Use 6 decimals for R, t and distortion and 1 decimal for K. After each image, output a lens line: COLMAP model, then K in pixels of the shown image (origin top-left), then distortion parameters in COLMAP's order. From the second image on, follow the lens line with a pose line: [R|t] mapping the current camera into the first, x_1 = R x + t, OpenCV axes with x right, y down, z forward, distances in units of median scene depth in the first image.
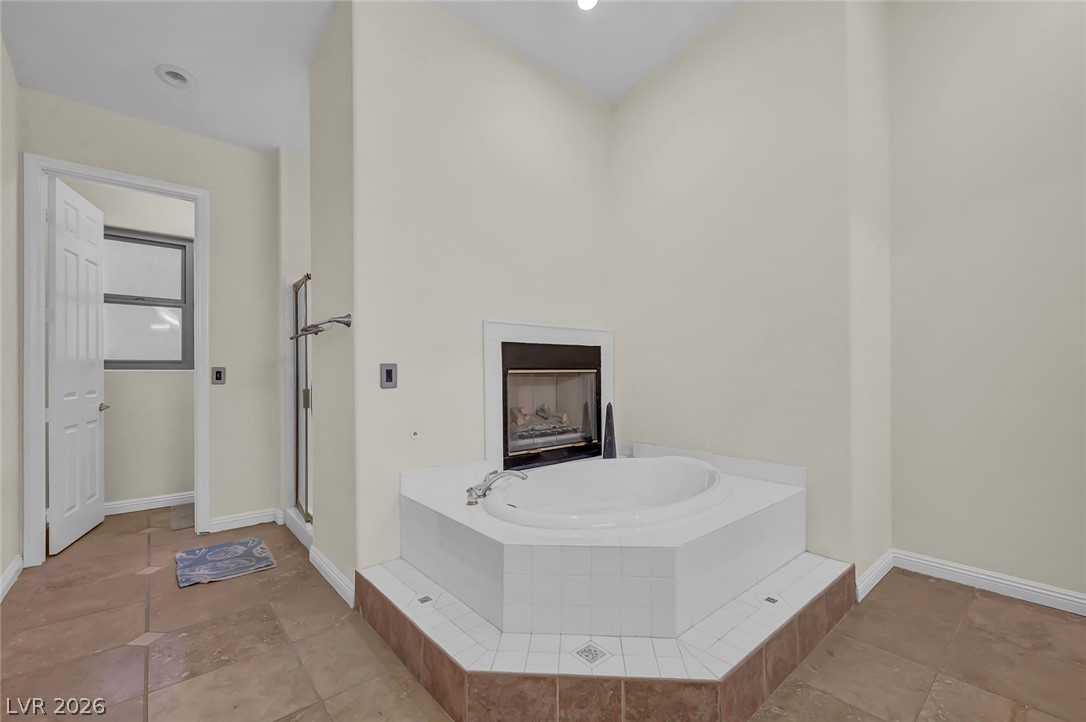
lens RADIAL K [[466.1, 0, 545.7], [0, 466.1, 367.4], [0, 0, 1]] dist [-0.000418, 0.000002]
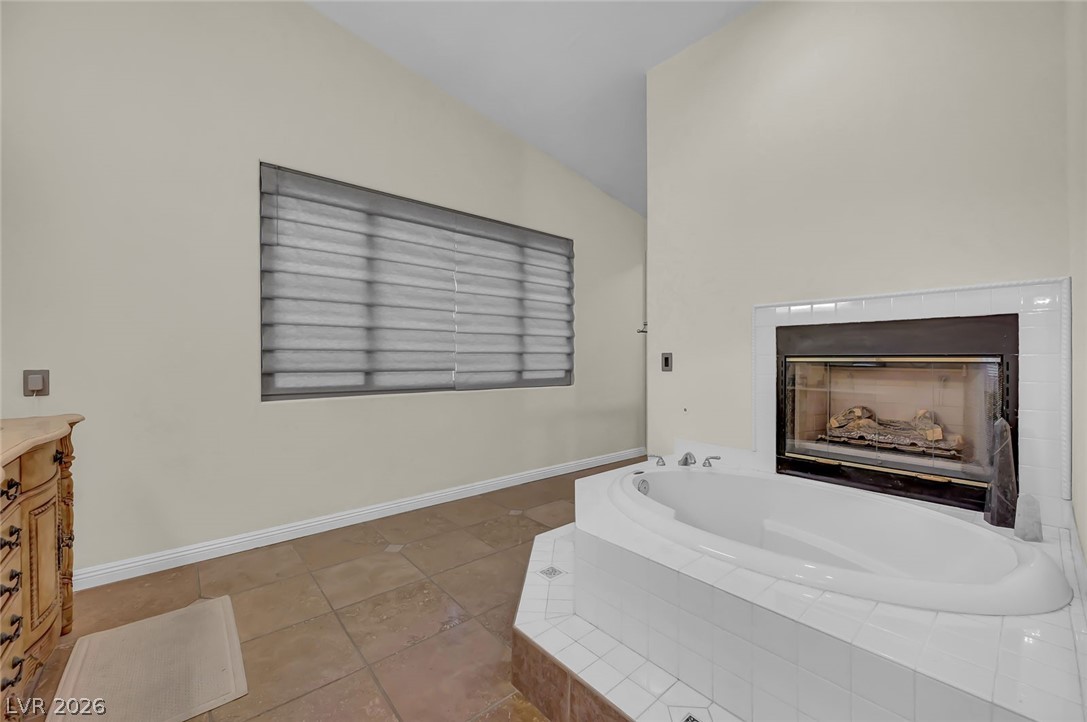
lens RADIAL K [[428.3, 0, 546.7], [0, 428.3, 359.3], [0, 0, 1]] dist [-0.000093, -0.000687]
pose [[-0.004805, 0.005786, -0.999972, 0.729042], [0.004991, 0.999971, 0.005762, 0.001111], [0.999976, -0.004964, -0.004833, 0.554927]]
